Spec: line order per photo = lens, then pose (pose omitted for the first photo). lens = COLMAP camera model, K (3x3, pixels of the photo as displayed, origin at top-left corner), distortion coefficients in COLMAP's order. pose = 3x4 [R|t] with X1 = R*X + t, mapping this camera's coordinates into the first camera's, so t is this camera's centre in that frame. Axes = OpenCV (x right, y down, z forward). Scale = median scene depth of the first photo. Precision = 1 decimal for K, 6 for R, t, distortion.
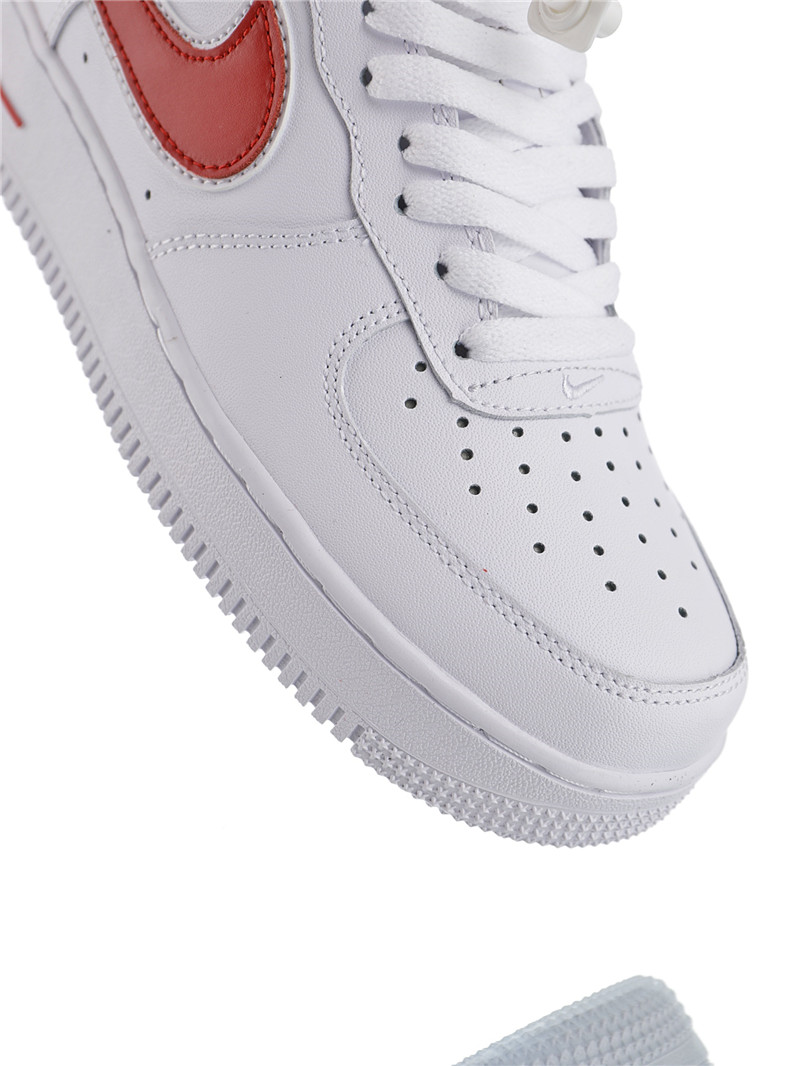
lens RADIAL K [[1432.2, 0, 400.0], [0, 1432.2, 533.0], [0, 0, 1]] dist [-0.038611, -0.050340]
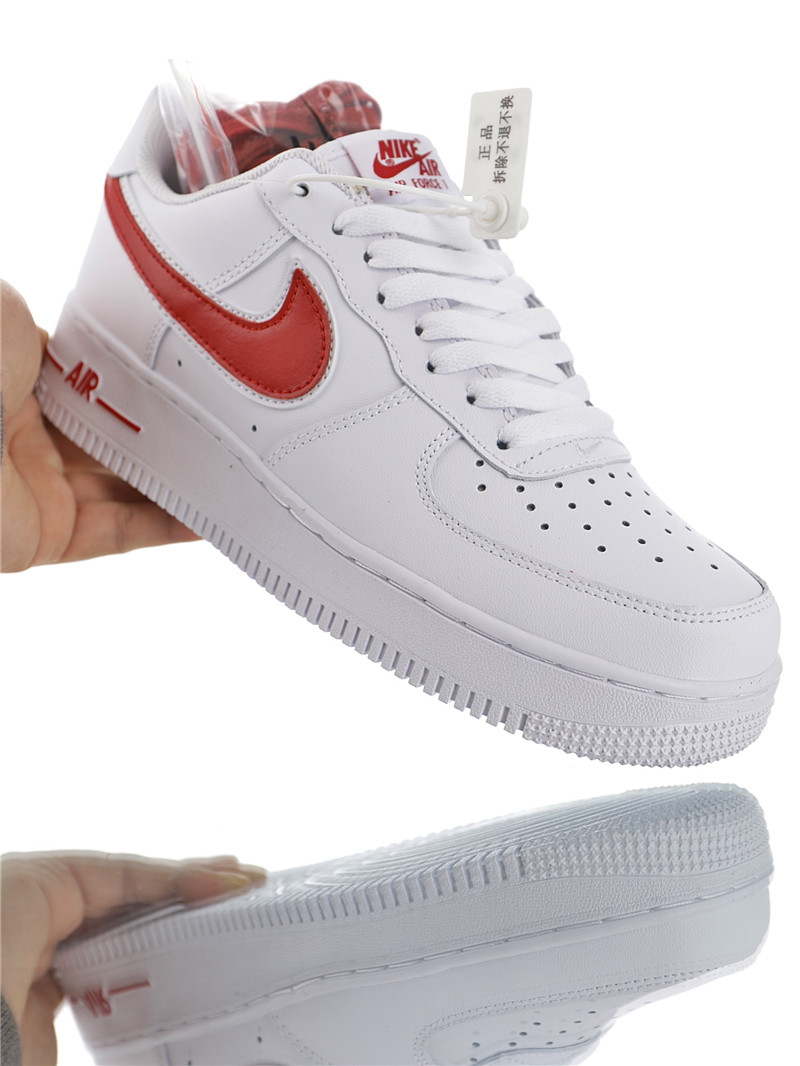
lens RADIAL K [[1432.2, 0, 400.0], [0, 1432.2, 533.0], [0, 0, 1]] dist [-0.038611, -0.050340]
pose [[0.949476, -0.307477, 0.062870, -0.172845], [0.312870, 0.911635, -0.266522, 0.304544], [0.024635, 0.272727, 0.961776, -0.363371]]
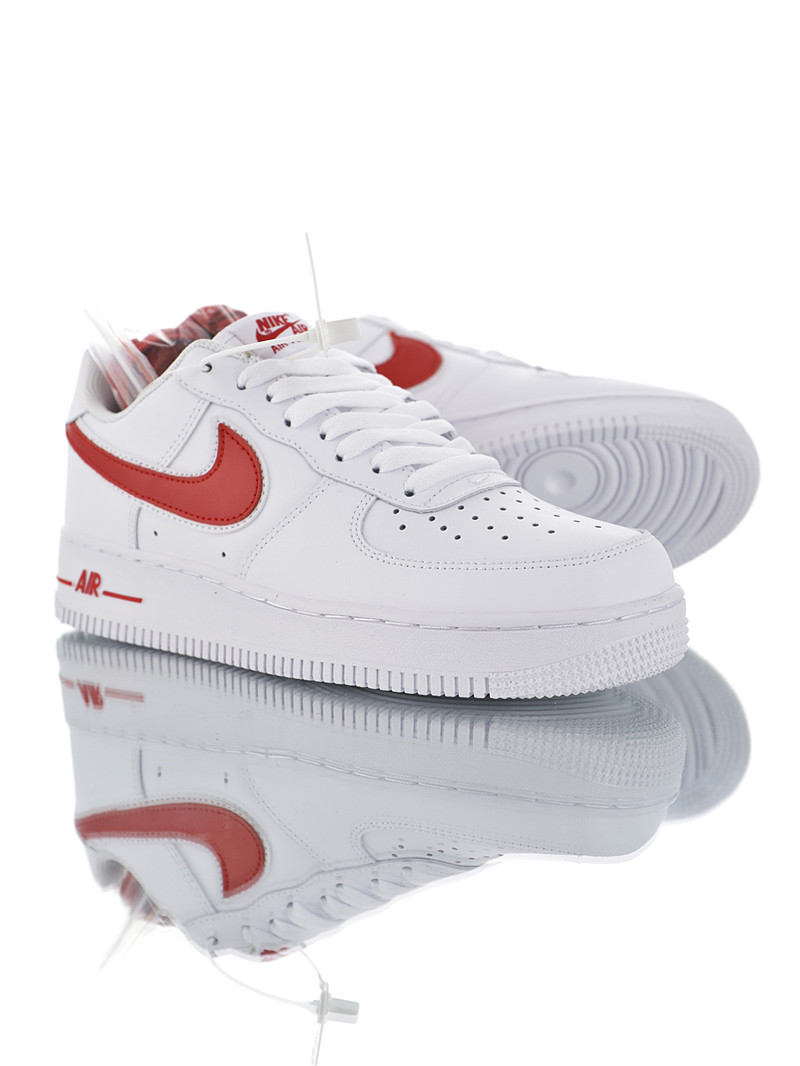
lens RADIAL K [[1432.2, 0, 400.0], [0, 1432.2, 533.0], [0, 0, 1]] dist [-0.038611, -0.050340]
pose [[0.814757, -0.563478, 0.136613, -0.243196], [0.553934, 0.686897, -0.470456, 0.754462], [0.171252, 0.458982, 0.871784, -0.562452]]
